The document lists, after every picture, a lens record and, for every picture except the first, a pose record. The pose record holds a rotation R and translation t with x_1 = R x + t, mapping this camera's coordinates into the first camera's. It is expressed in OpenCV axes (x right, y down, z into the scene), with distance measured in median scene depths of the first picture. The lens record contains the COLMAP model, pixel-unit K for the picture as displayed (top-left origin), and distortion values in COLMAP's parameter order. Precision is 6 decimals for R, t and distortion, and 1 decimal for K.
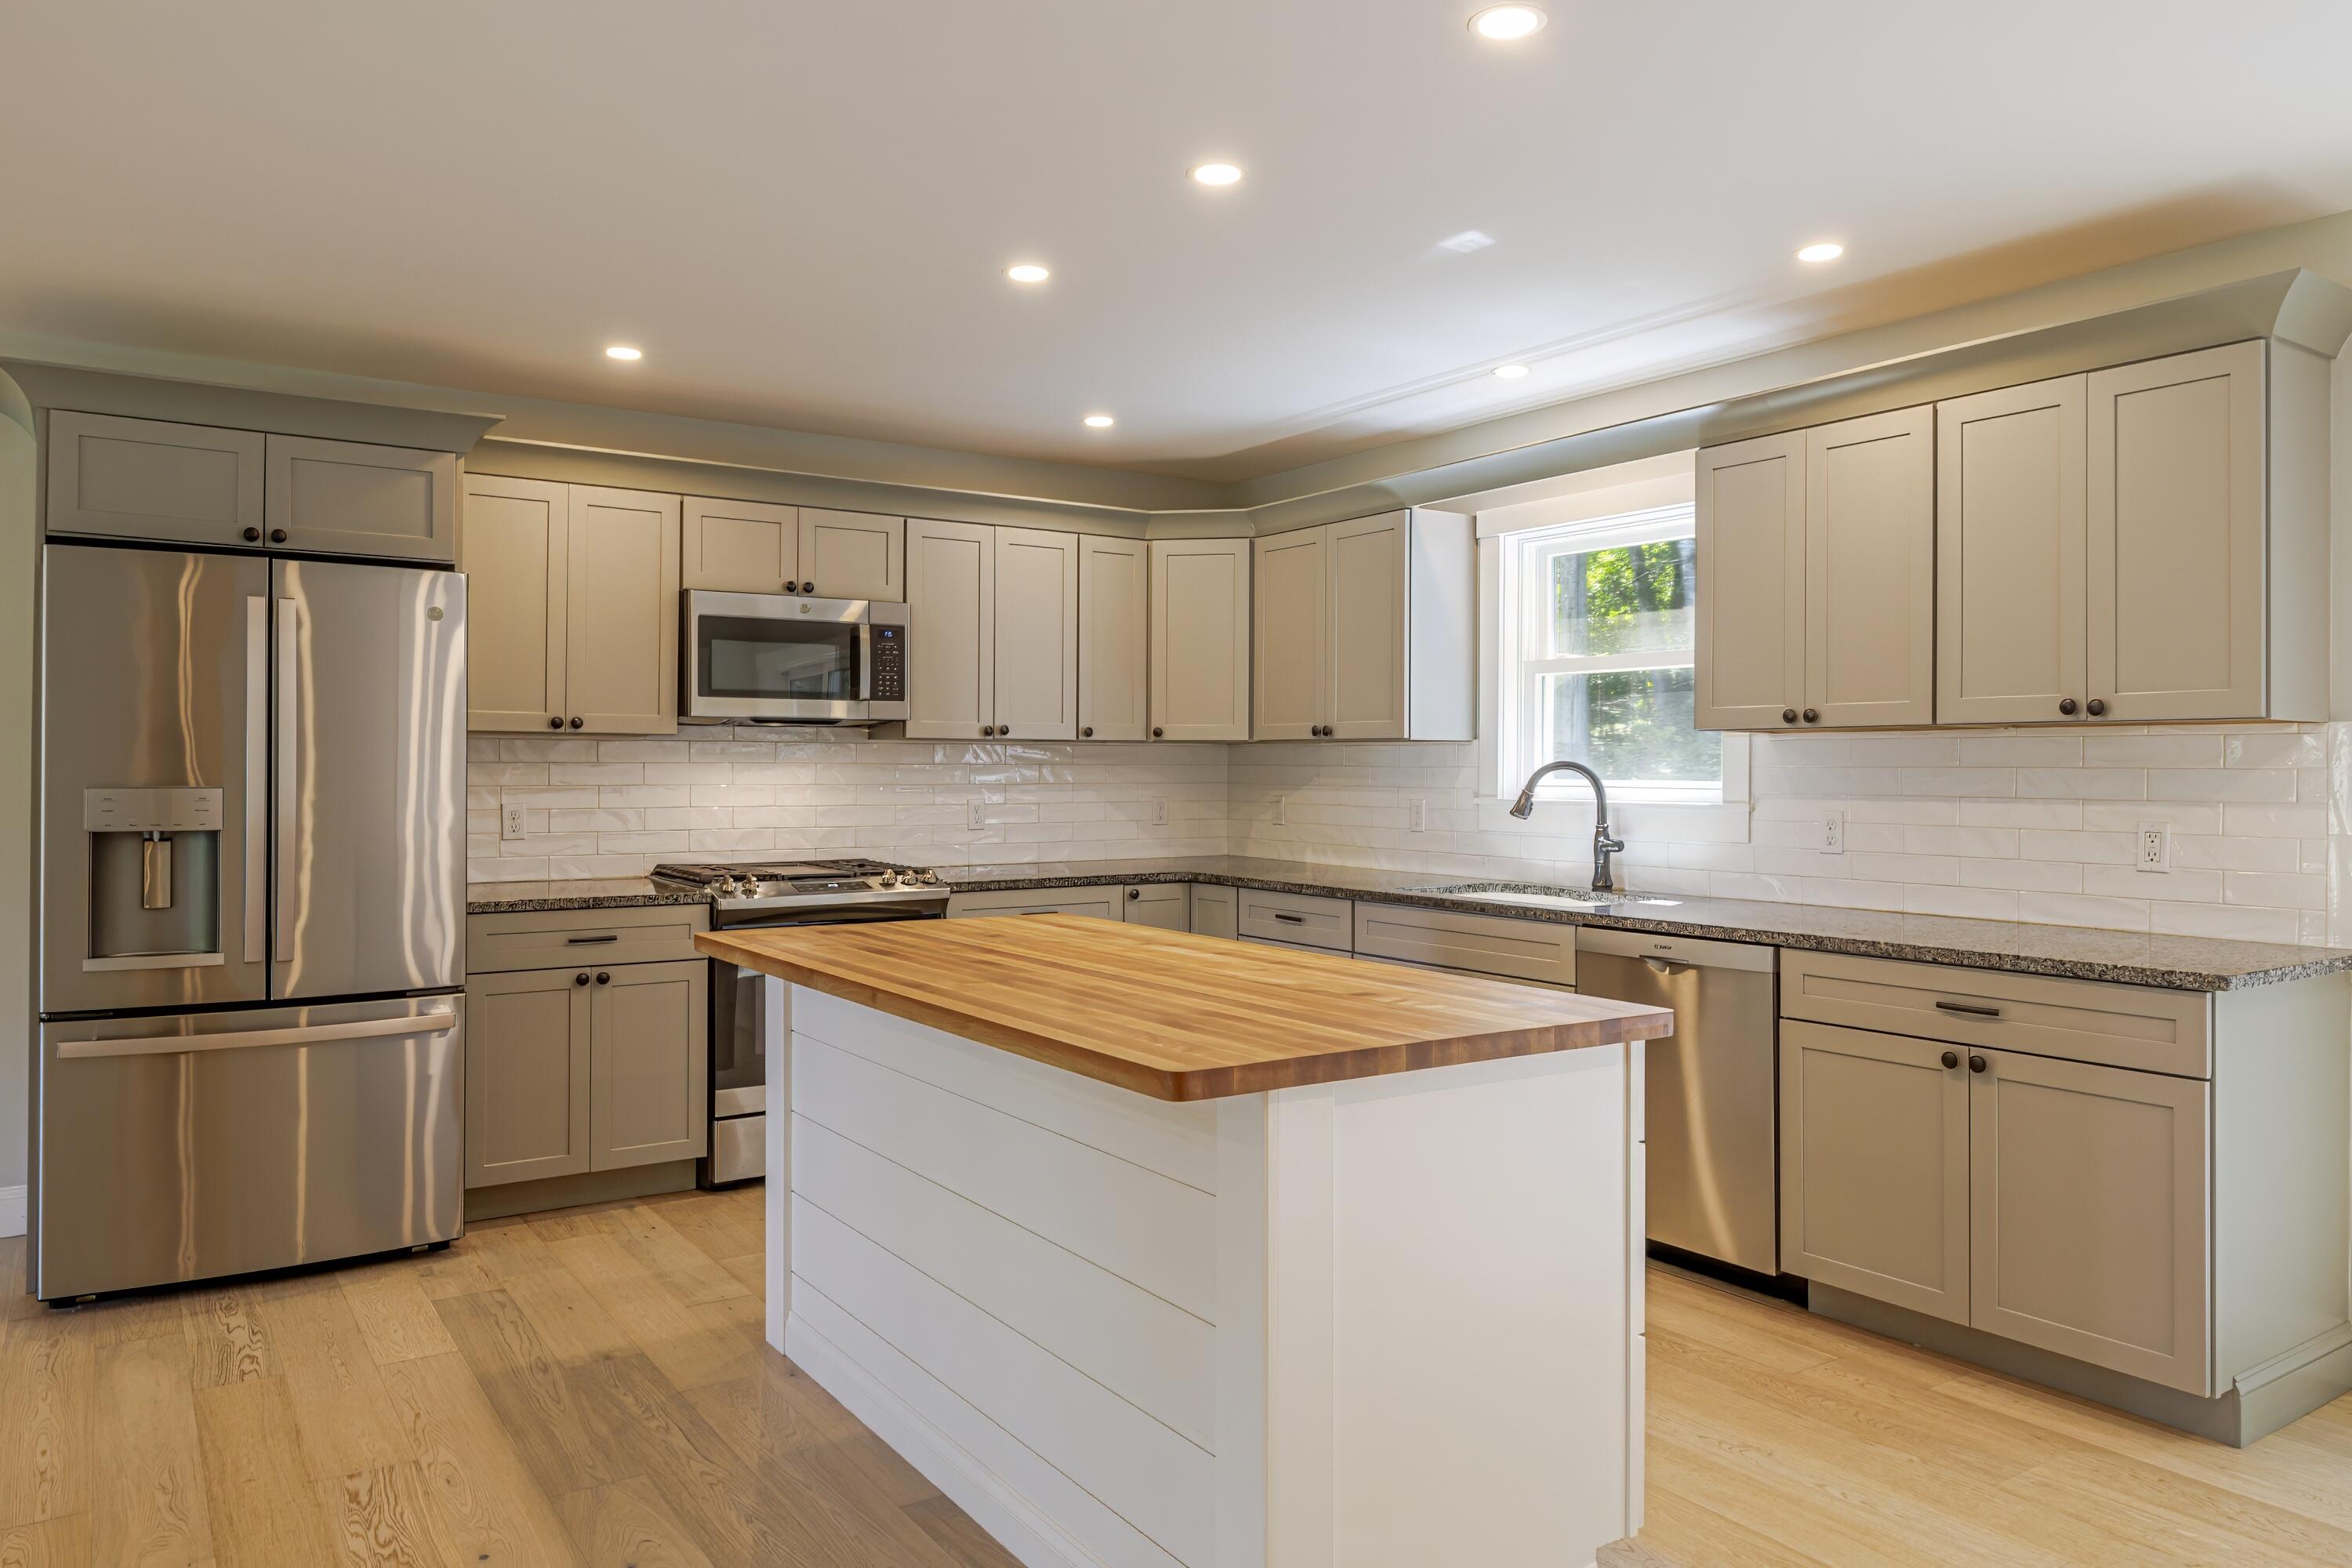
lens RADIAL K [[1587.5, 0, 1176.0], [0, 1587.5, 784.0], [0, 0, 1]] dist [-0.005001, 0.000476]
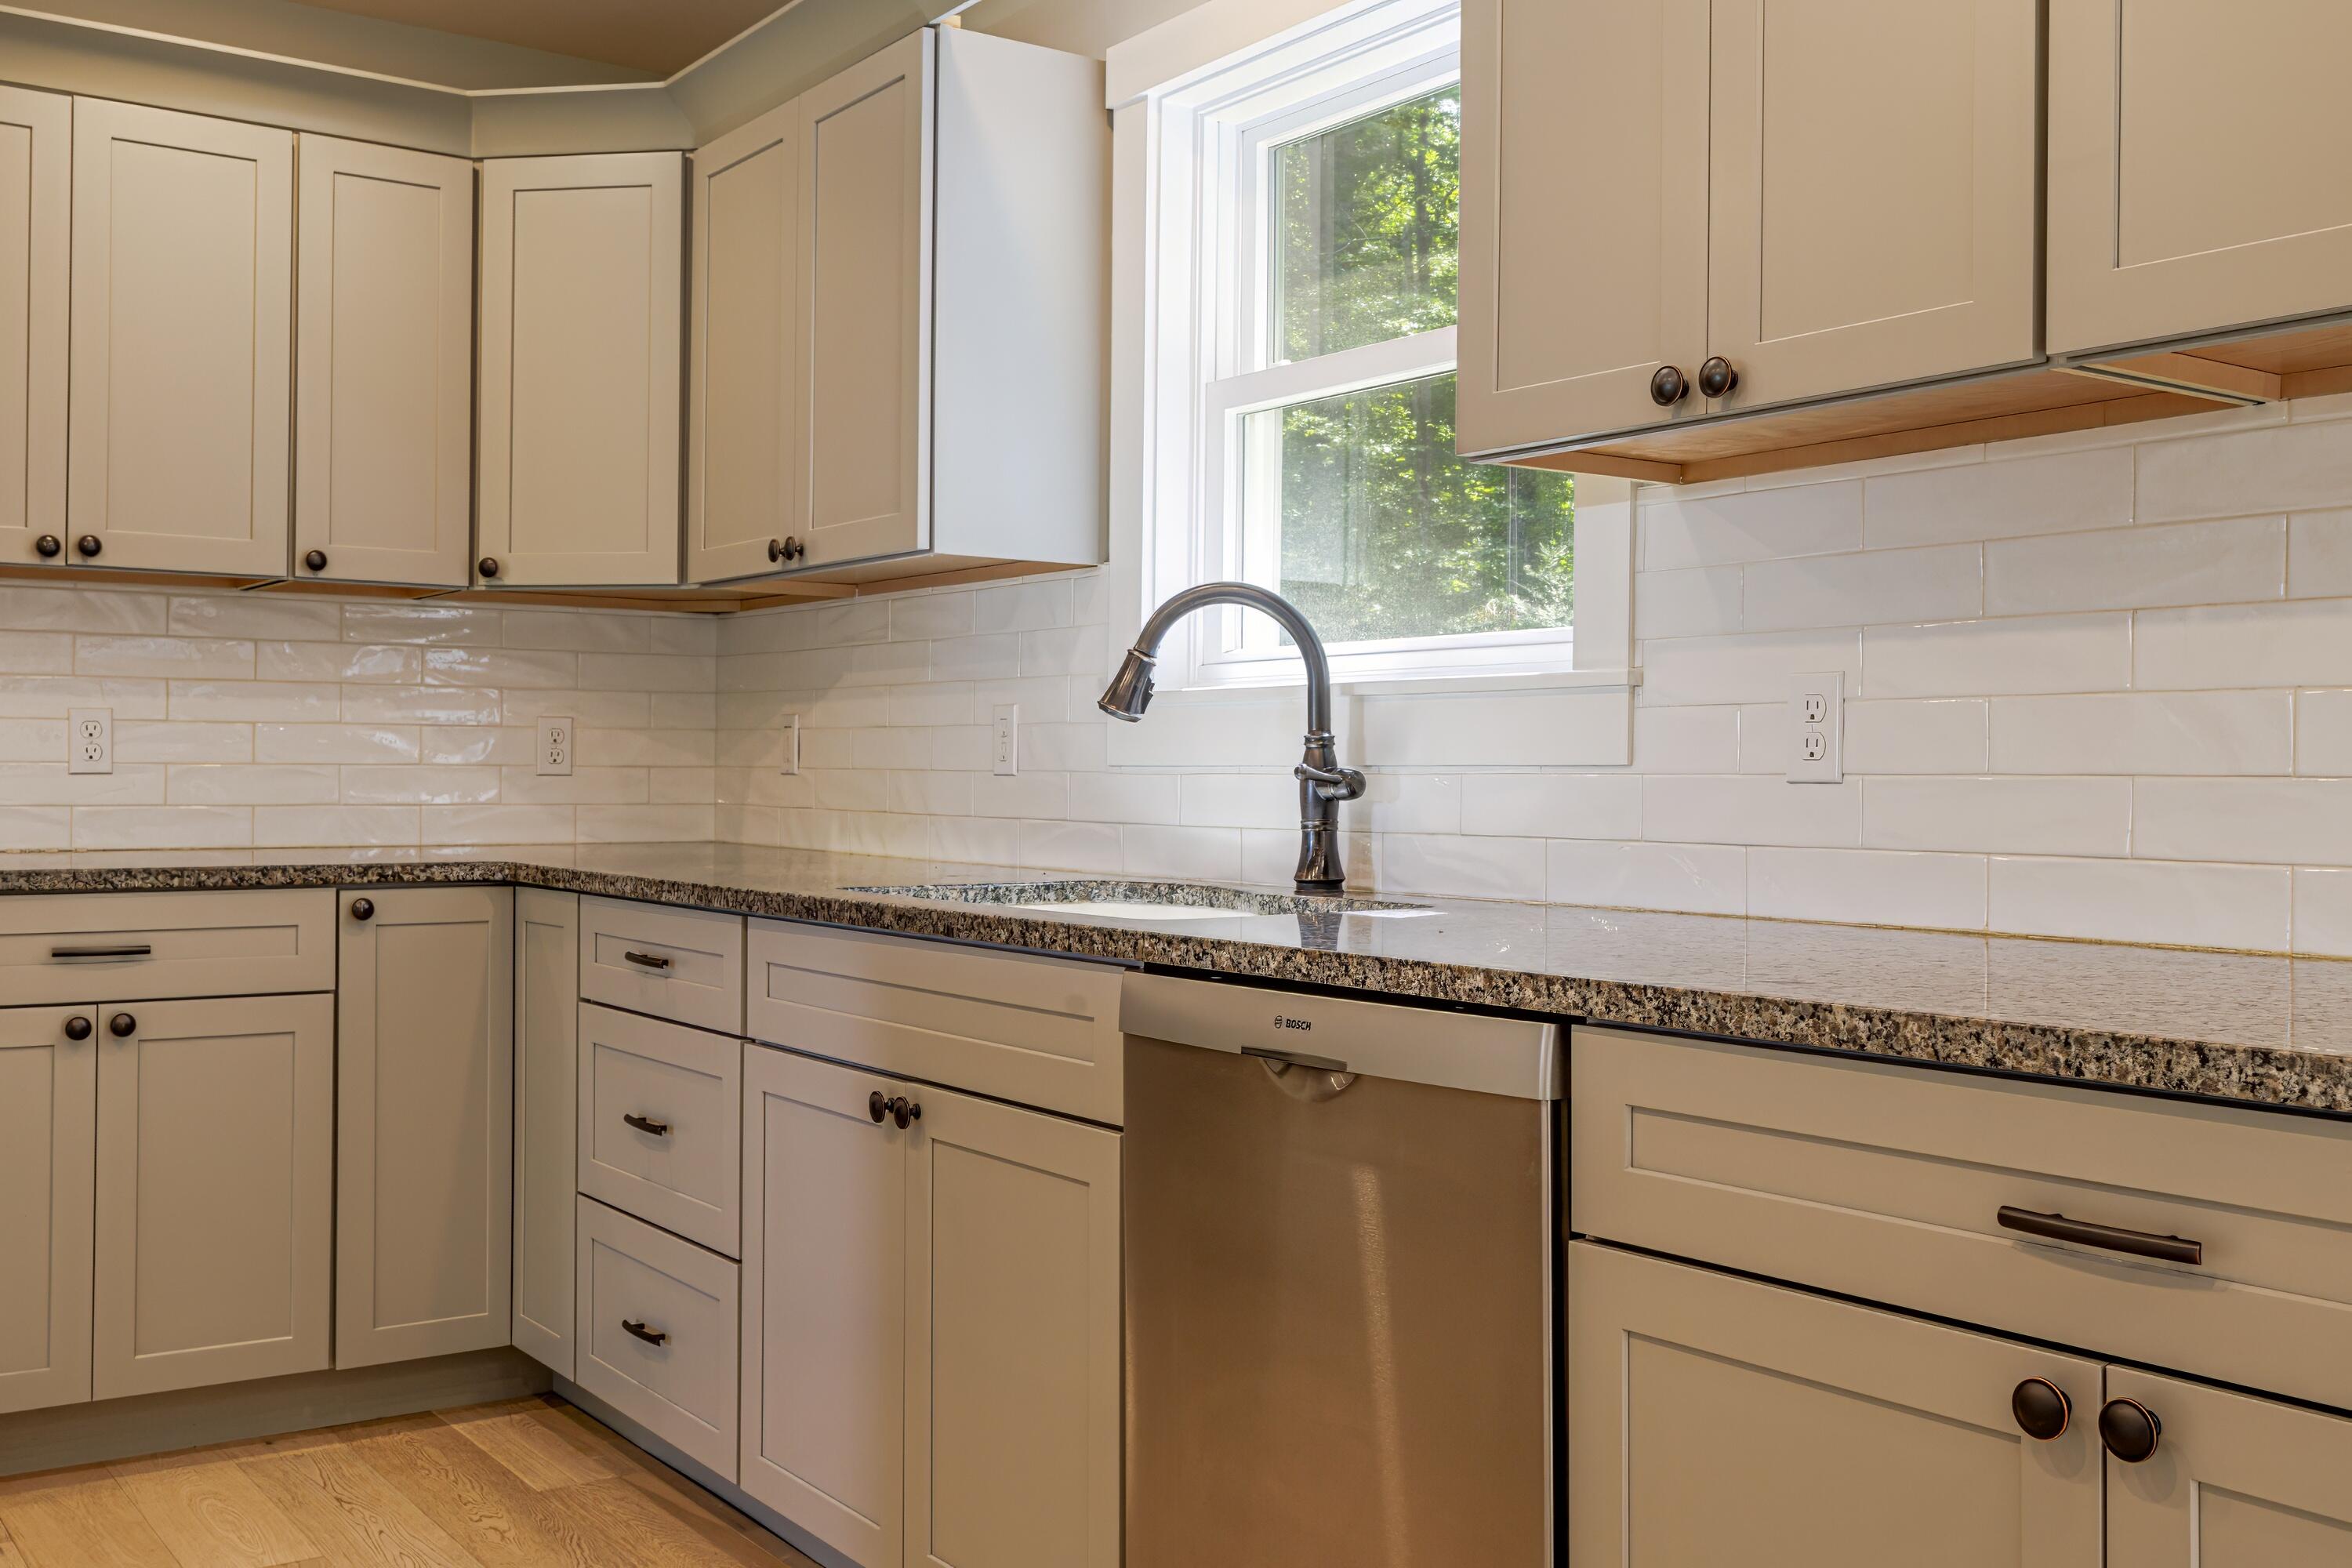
lens RADIAL K [[2284.4, 0, 1176.0], [0, 2284.4, 784.0], [0, 0, 1]] dist [0.006296, 0.004767]
pose [[0.999902, 0.005028, 0.013033, 0.222559], [-0.004912, 0.999948, -0.008954, 0.043927], [-0.013078, 0.008889, 0.999875, 0.399455]]
